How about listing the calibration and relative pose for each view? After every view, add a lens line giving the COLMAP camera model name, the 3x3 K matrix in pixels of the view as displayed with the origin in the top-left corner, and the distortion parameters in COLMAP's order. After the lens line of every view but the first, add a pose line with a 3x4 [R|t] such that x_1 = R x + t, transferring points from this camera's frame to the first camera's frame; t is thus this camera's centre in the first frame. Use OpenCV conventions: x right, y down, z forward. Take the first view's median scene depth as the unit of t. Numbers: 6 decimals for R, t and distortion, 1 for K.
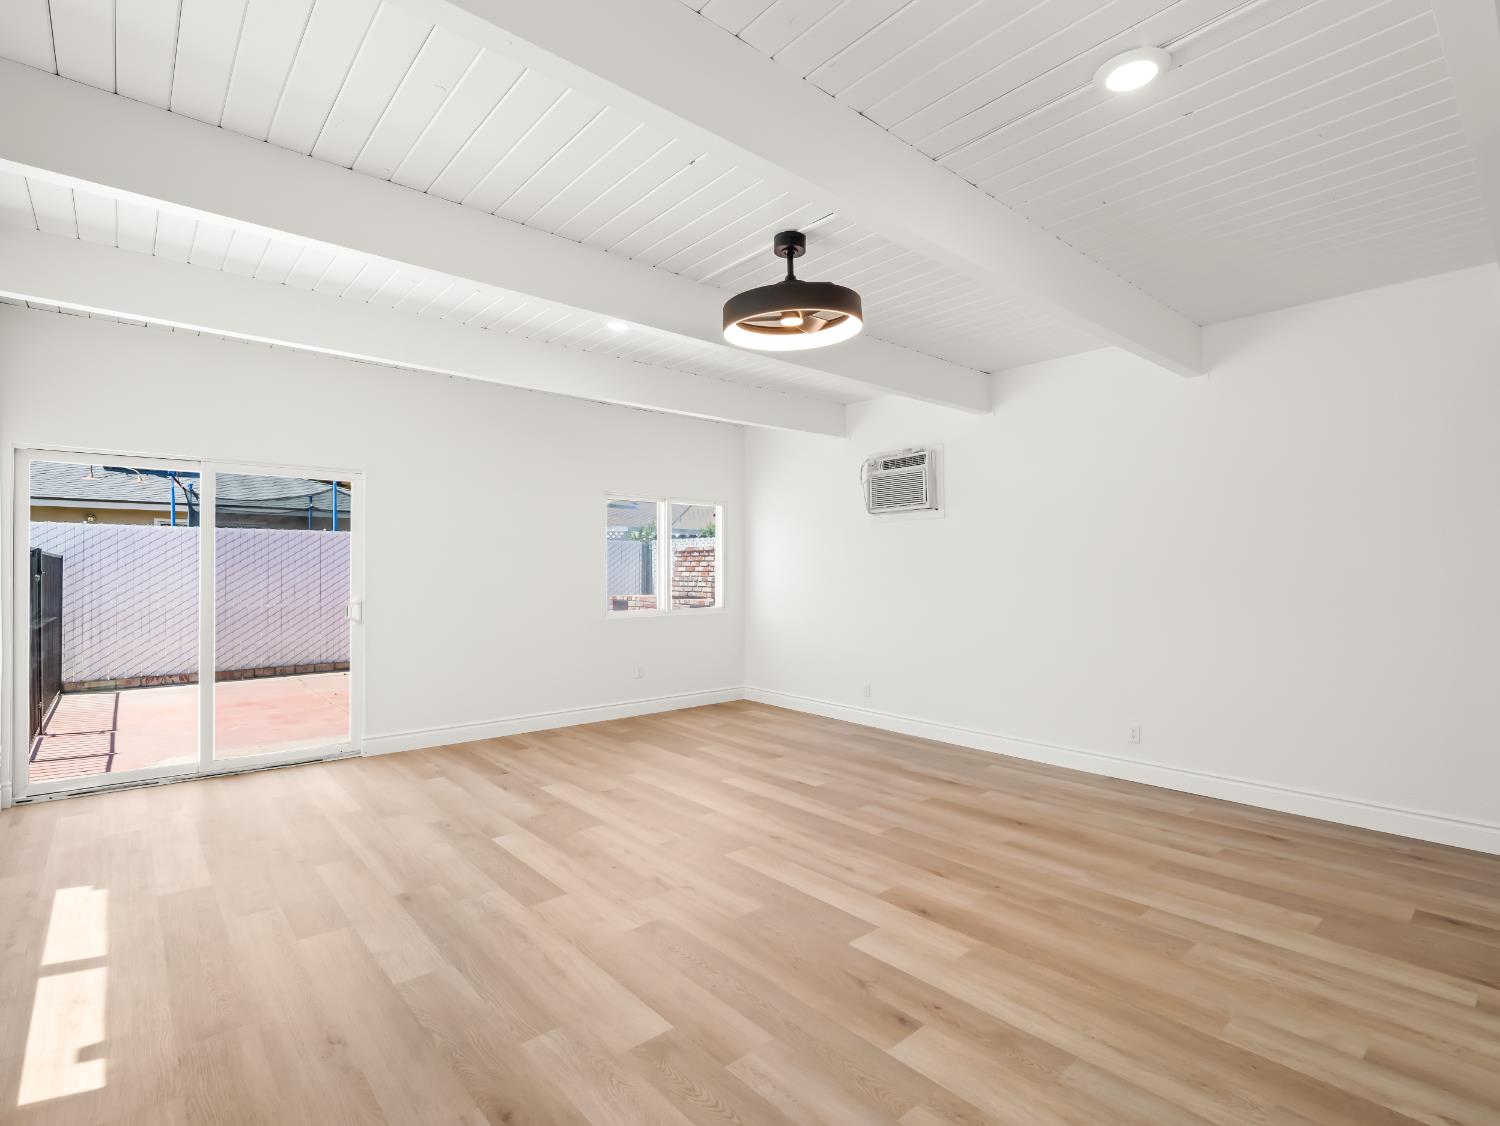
lens RADIAL K [[730.6, 0, 756.1], [0, 730.6, 568.3], [0, 0, 1]] dist [0.000626, -0.000122]
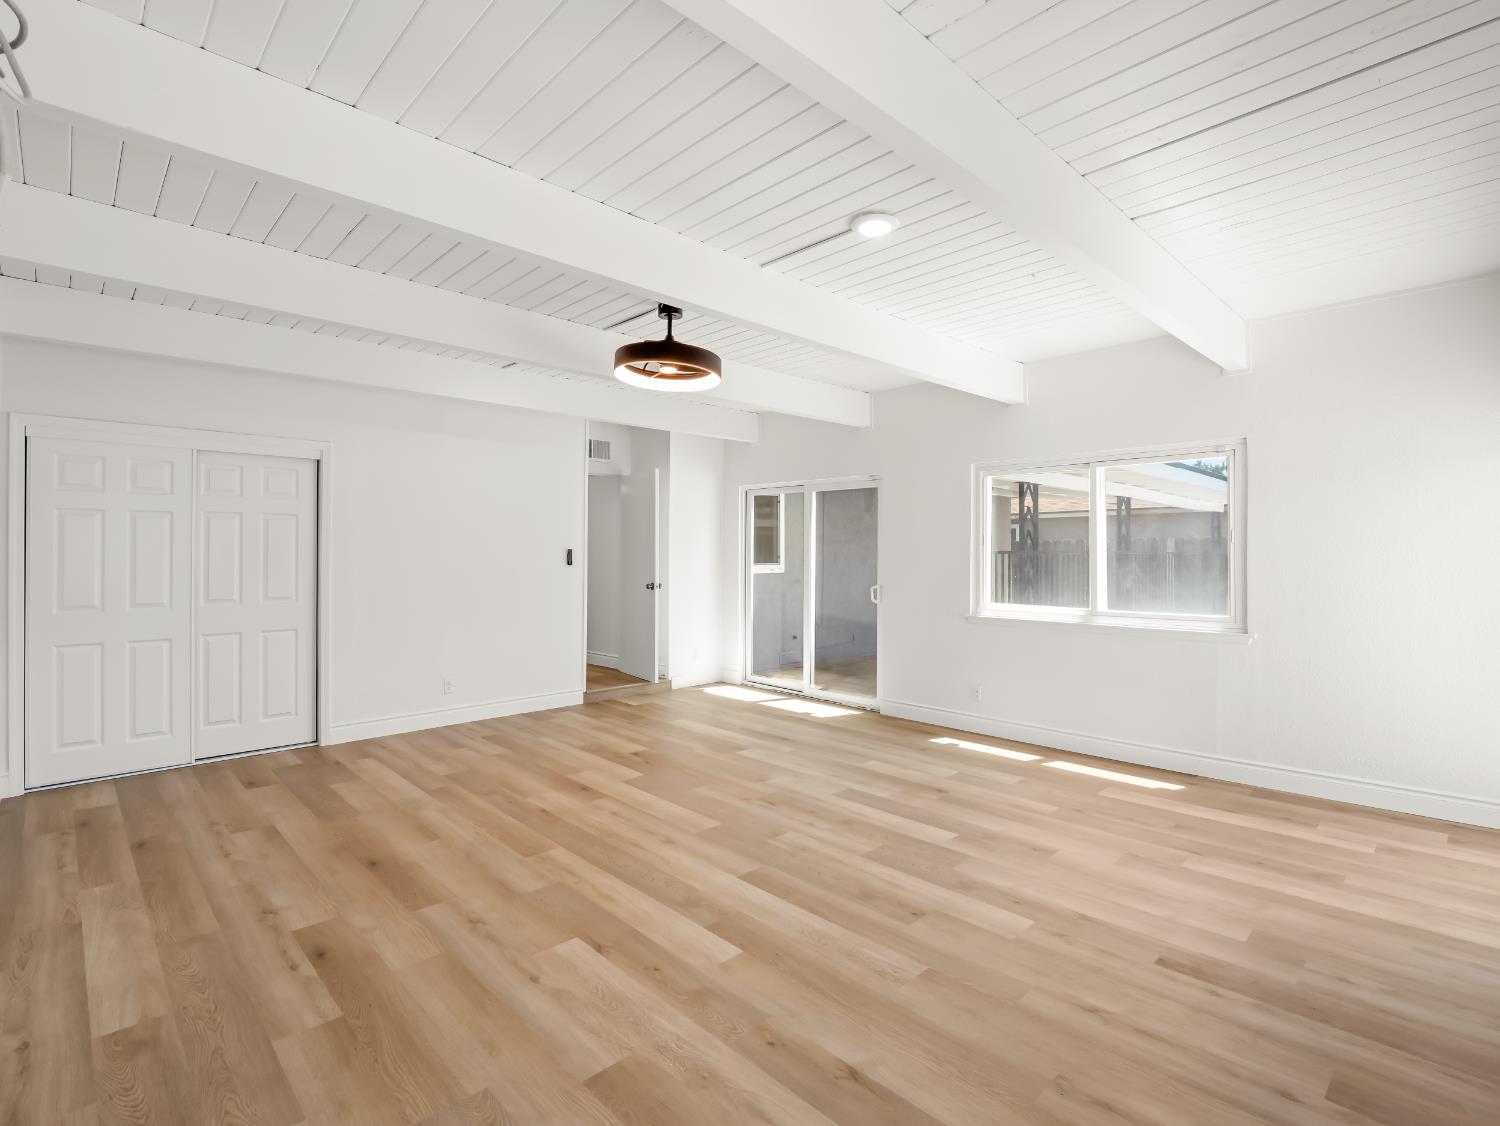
lens RADIAL K [[730.6, 0, 756.1], [0, 730.6, 568.3], [0, 0, 1]] dist [0.000626, -0.000122]
pose [[-0.998977, -0.002865, -0.045126, -0.044141], [-0.003639, 0.999847, 0.017089, -0.007047], [0.045070, 0.017236, -0.998835, 2.053567]]
